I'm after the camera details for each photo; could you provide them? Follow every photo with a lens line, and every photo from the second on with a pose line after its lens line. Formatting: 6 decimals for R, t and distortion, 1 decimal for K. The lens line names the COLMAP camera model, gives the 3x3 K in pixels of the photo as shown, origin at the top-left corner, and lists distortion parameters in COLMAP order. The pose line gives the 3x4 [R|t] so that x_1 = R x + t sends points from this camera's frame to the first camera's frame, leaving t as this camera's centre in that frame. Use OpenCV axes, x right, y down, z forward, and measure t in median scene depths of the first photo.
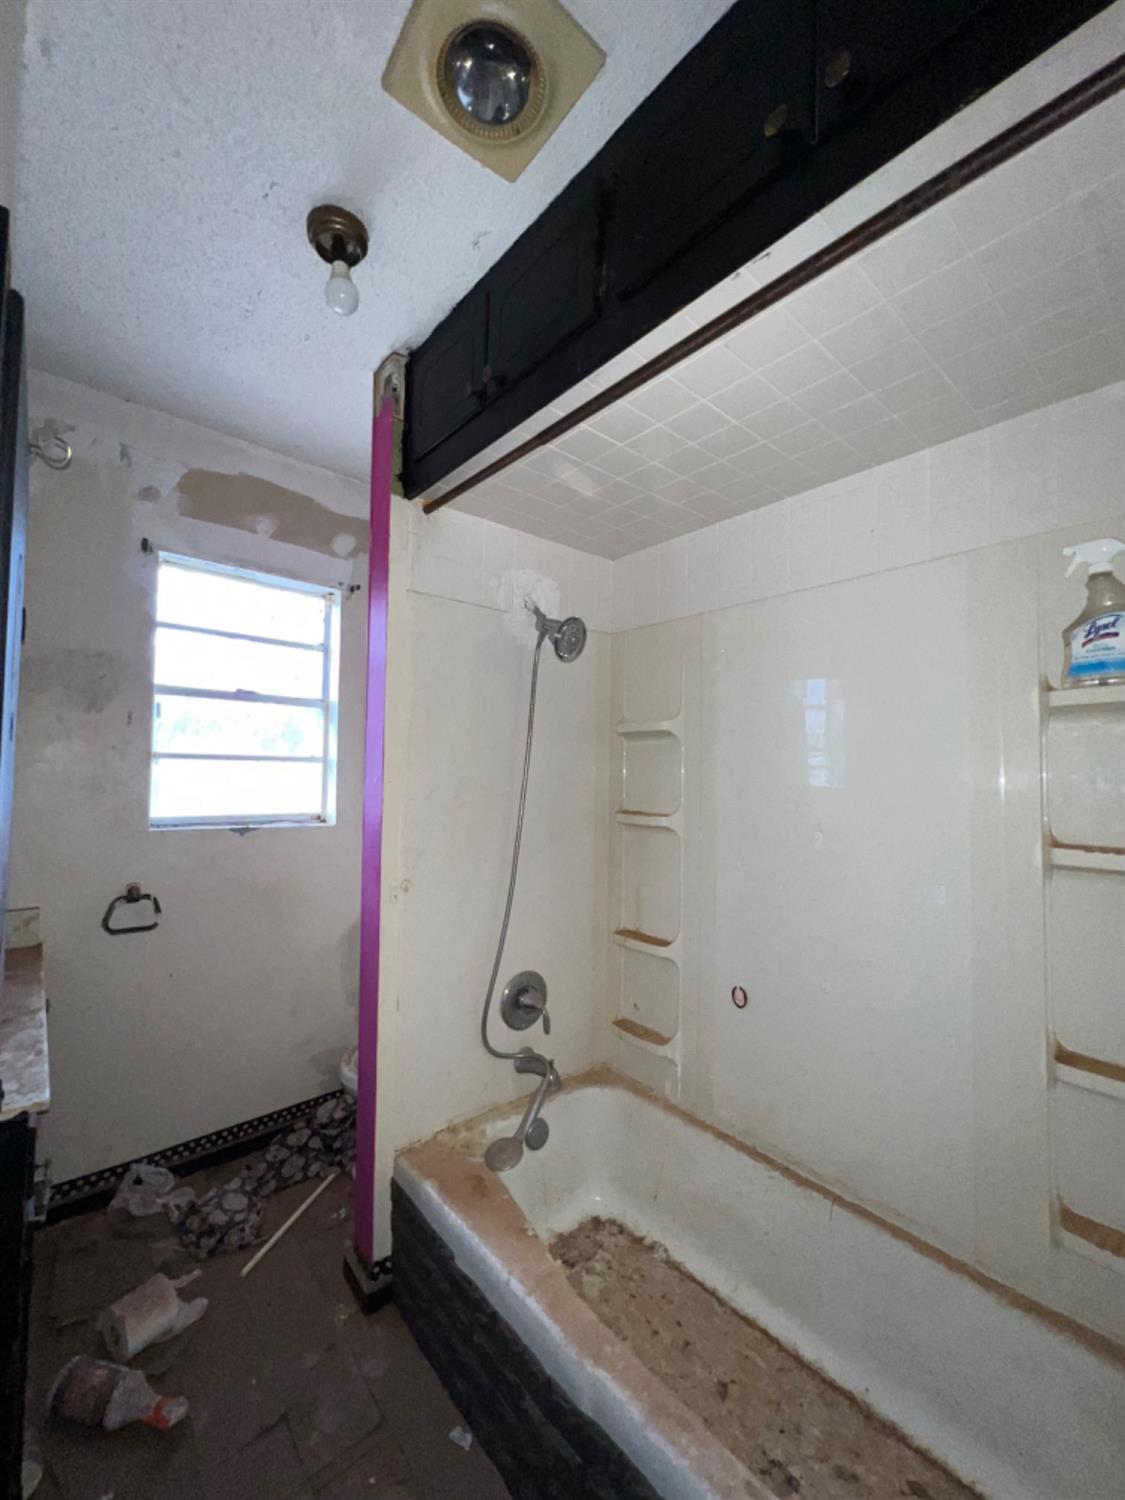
lens RADIAL K [[603.6, 0, 562.5], [0, 603.6, 750.0], [0, 0, 1]] dist [-0.000779, -0.000268]
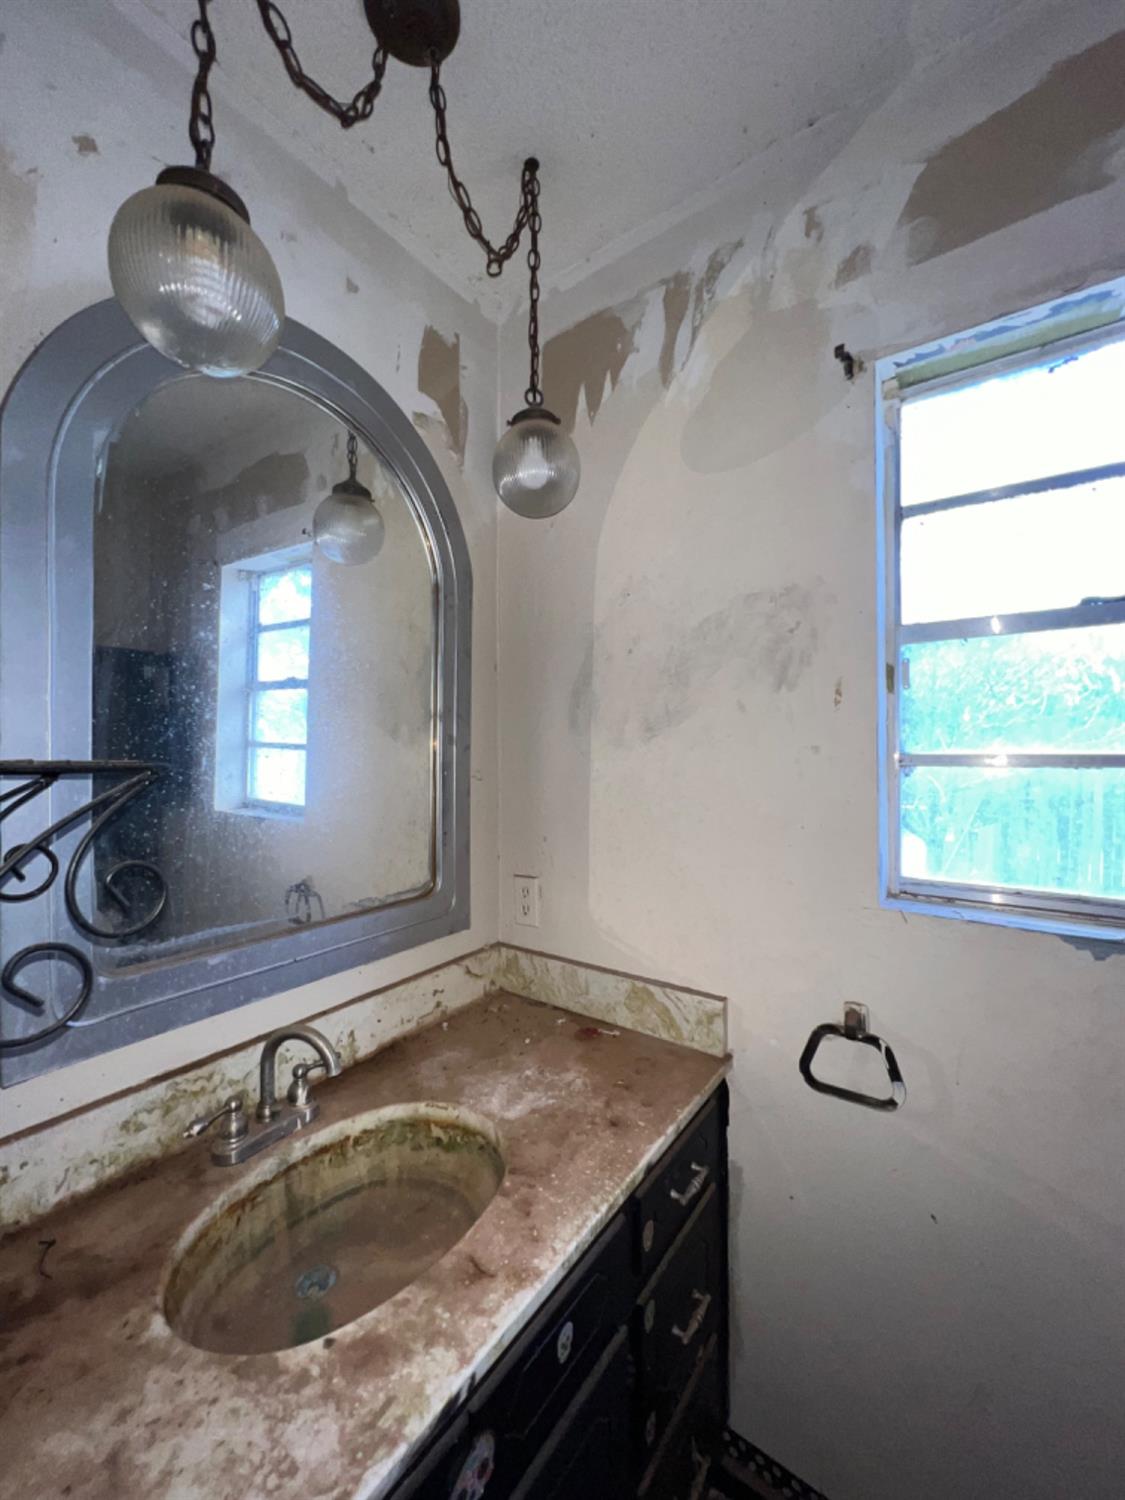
lens RADIAL K [[603.6, 0, 562.5], [0, 603.6, 750.0], [0, 0, 1]] dist [-0.000779, -0.000268]
pose [[0.219214, -0.021197, -0.975447, -0.244046], [0.043176, 0.998995, -0.012006, -0.006412], [0.974721, -0.039484, 0.219909, 0.637566]]
